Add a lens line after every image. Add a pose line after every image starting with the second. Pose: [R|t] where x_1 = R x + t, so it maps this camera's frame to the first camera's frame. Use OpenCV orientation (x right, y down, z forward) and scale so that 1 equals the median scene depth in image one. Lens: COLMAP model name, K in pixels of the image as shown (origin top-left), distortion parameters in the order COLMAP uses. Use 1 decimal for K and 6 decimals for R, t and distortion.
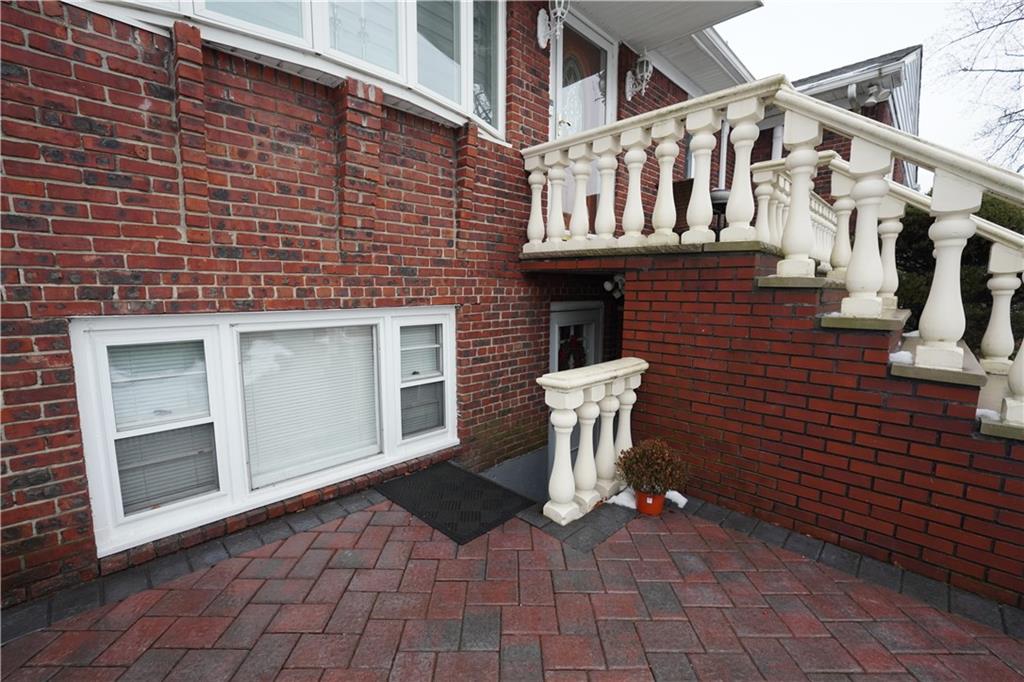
lens RADIAL K [[426.3, 0, 510.8], [0, 426.3, 343.6], [0, 0, 1]] dist [-0.020993, 0.007107]
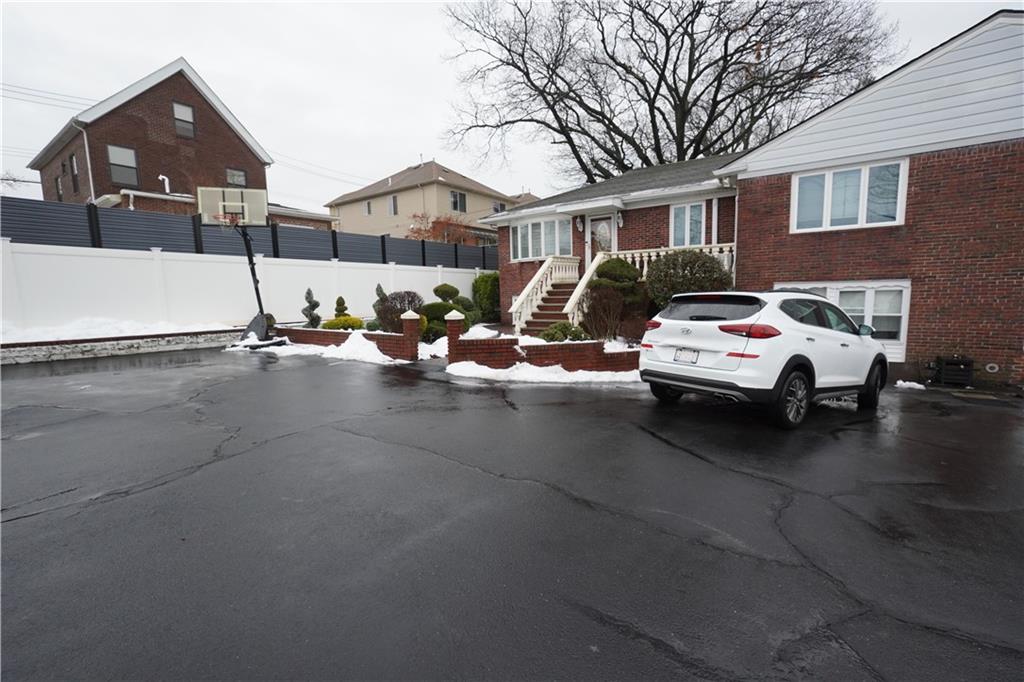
lens RADIAL K [[426.3, 0, 510.8], [0, 426.3, 343.6], [0, 0, 1]] dist [-0.020993, 0.007107]
pose [[0.164983, 0.108408, -0.980320, 6.477496], [-0.101373, 0.990541, 0.092478, 0.088625], [0.981073, 0.084120, 0.174412, -0.447824]]
